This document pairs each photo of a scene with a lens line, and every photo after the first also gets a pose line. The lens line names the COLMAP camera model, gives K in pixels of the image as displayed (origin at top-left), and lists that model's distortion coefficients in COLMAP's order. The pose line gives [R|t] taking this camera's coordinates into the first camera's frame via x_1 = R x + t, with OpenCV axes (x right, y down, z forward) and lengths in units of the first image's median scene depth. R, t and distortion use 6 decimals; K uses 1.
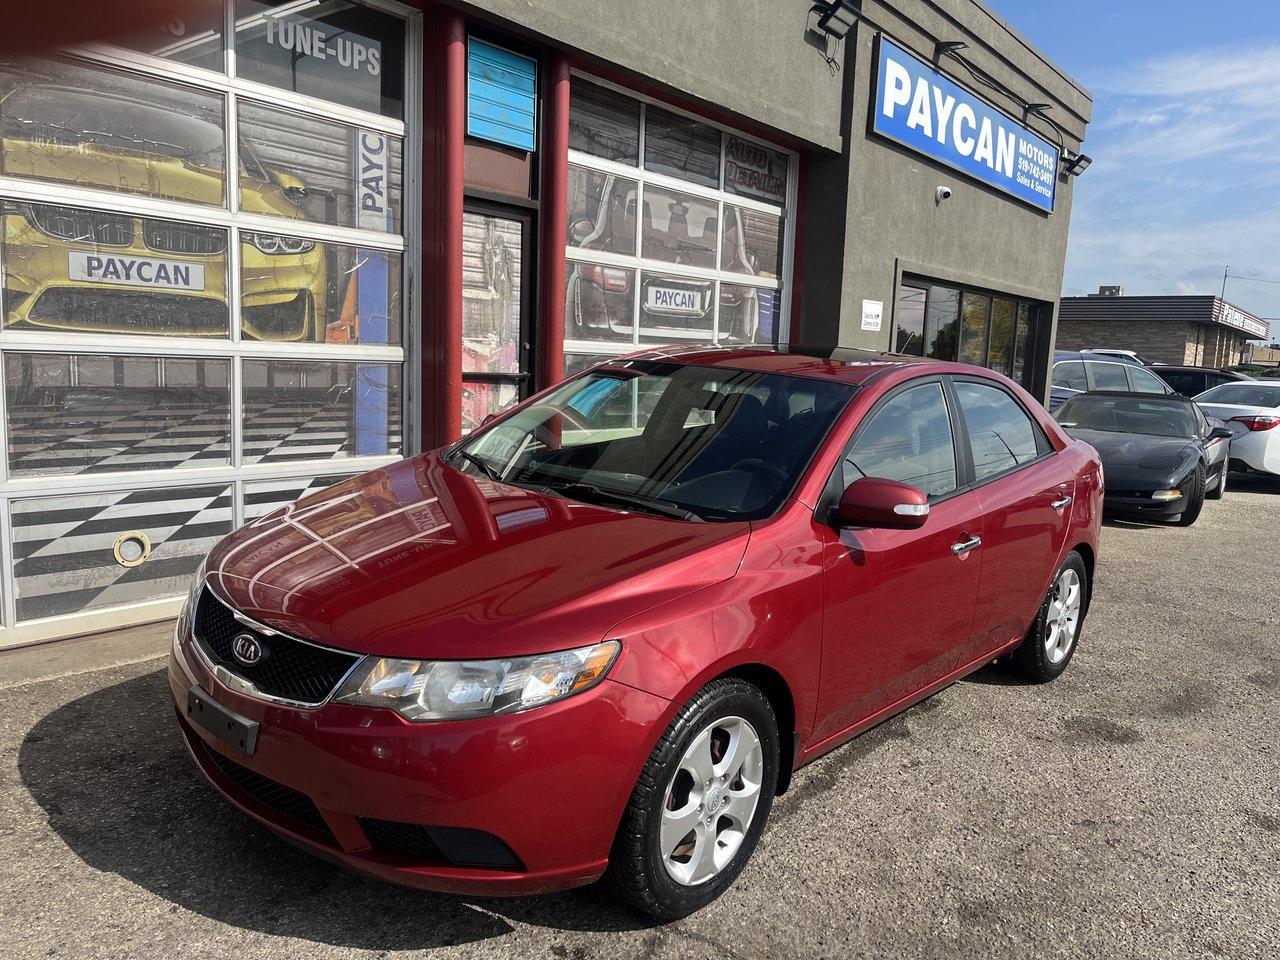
lens RADIAL K [[954.2, 0, 645.7], [0, 954.2, 485.5], [0, 0, 1]] dist [0.063274, -0.083289]
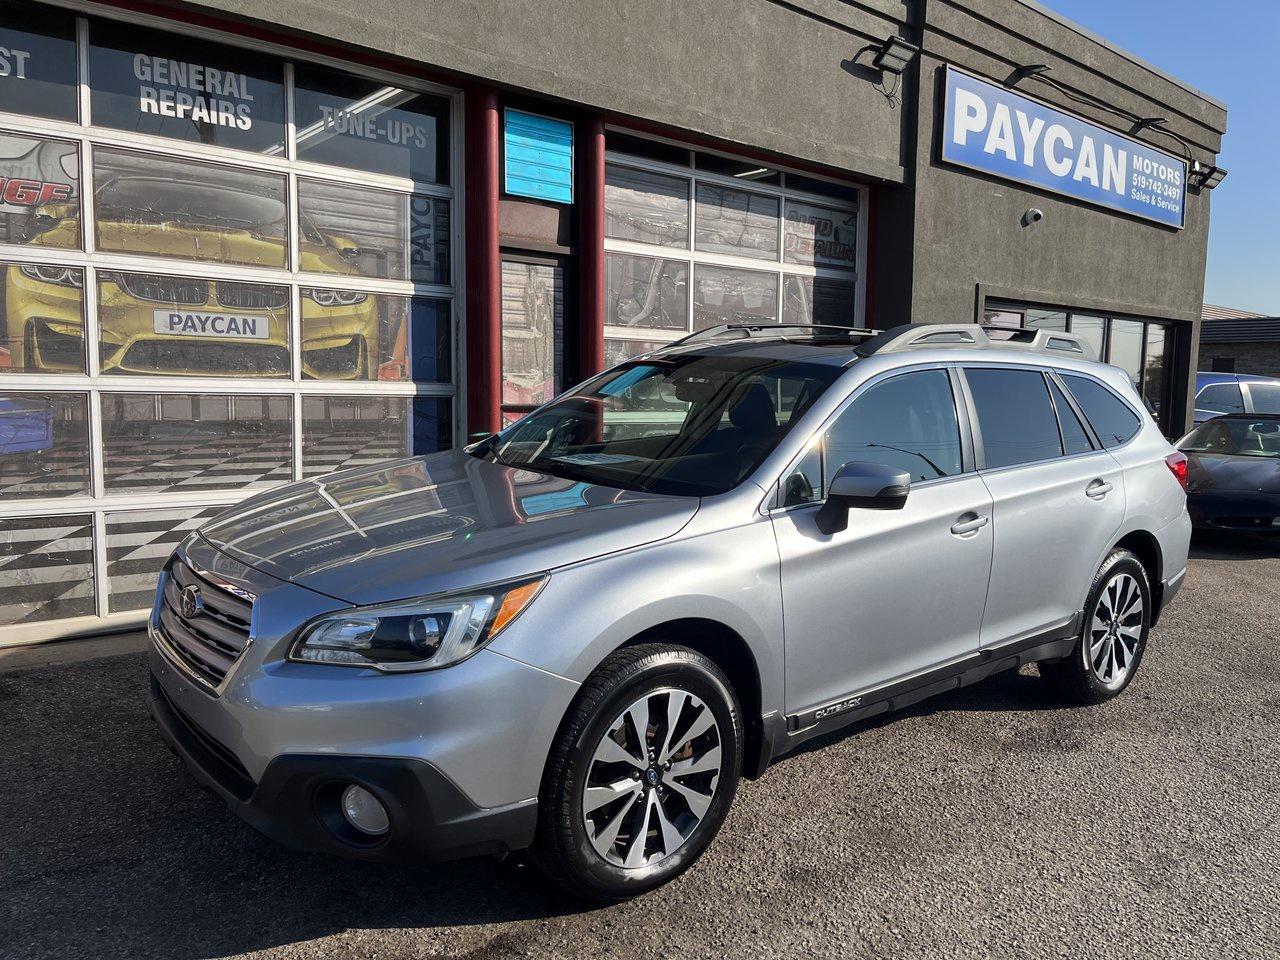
lens RADIAL K [[954.2, 0, 647.9], [0, 954.2, 485.5], [0, 0, 1]] dist [0.063274, -0.083289]
pose [[0.981409, -0.008417, -0.191745, 0.187065], [0.000314, 0.999107, -0.042252, 0.023666], [0.191929, 0.041406, 0.980535, -0.053725]]
